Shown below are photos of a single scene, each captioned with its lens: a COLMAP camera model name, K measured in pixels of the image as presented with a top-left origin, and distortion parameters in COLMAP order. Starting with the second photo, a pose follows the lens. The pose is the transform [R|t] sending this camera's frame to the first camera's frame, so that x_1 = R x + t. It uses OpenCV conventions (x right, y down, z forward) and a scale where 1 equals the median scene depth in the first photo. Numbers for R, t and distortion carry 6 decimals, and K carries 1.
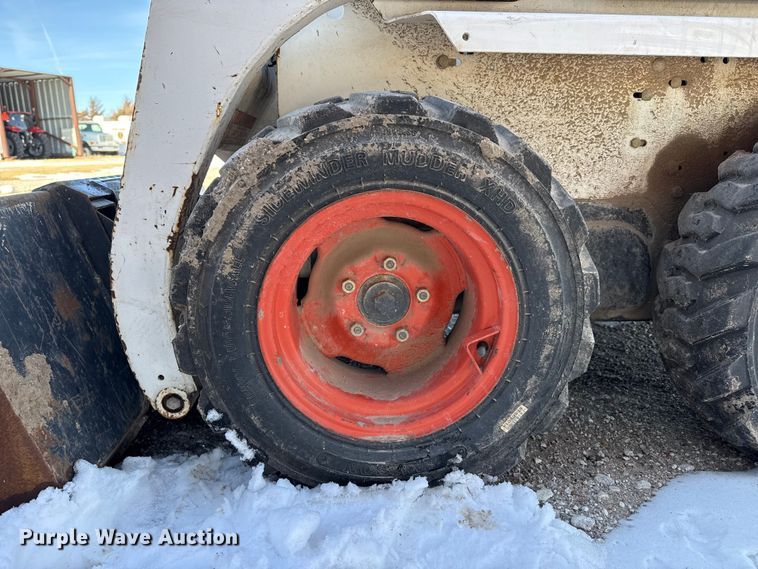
lens RADIAL K [[559.6, 0, 354.1], [0, 559.6, 284.8], [0, 0, 1]] dist [0.002123, -0.003647]
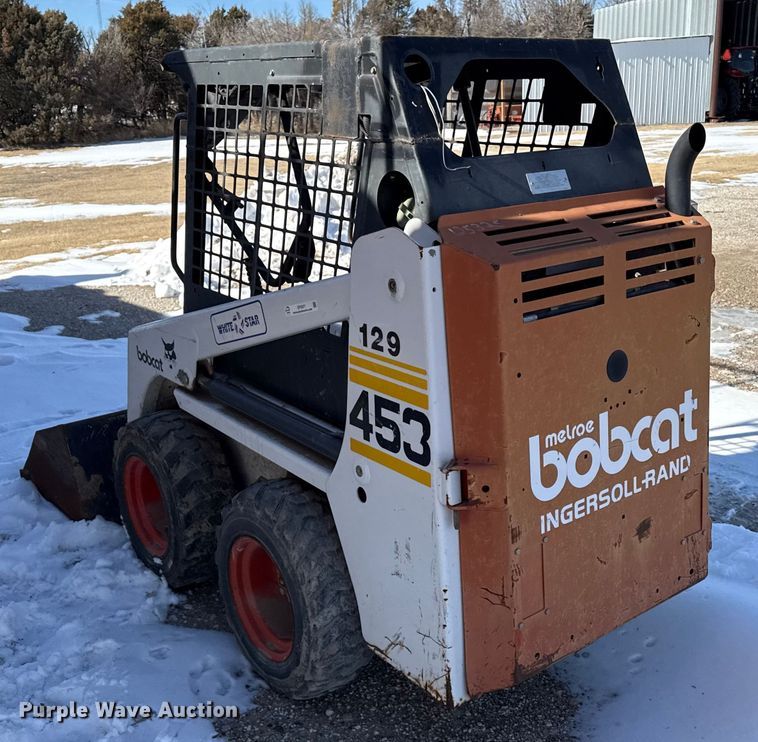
lens RADIAL K [[870.4, 0, 379.9], [0, 870.4, 356.9], [0, 0, 1]] dist [0.113762, -0.012406]
pose [[0.580071, 0.214876, -0.785714, 3.344517], [-0.155265, 0.976062, 0.152304, -1.244643], [0.799632, 0.033647, 0.599547, -0.514253]]
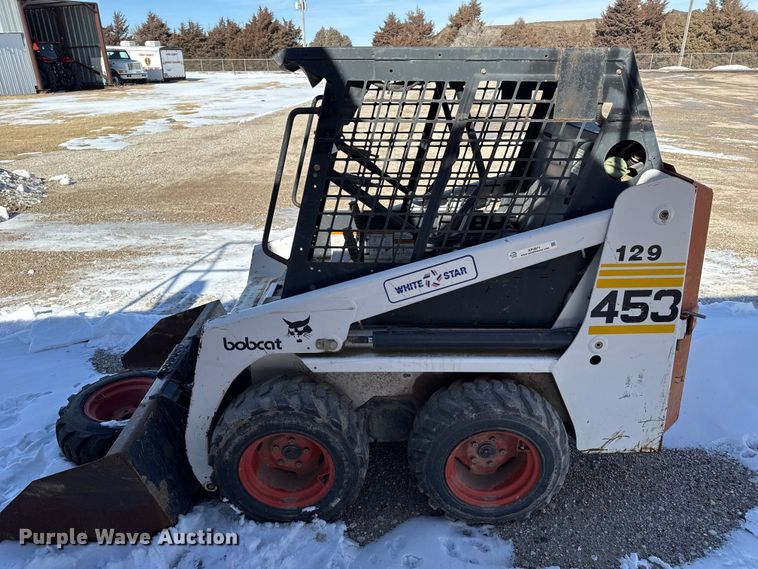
lens RADIAL K [[559.6, 0, 354.1], [0, 559.6, 284.8], [0, 0, 1]] dist [0.002123, -0.003647]
pose [[0.998420, 0.005844, -0.055879, 0.496979], [0.002972, 0.987691, 0.156389, -1.165020], [0.056105, -0.156308, 0.986114, -1.424985]]
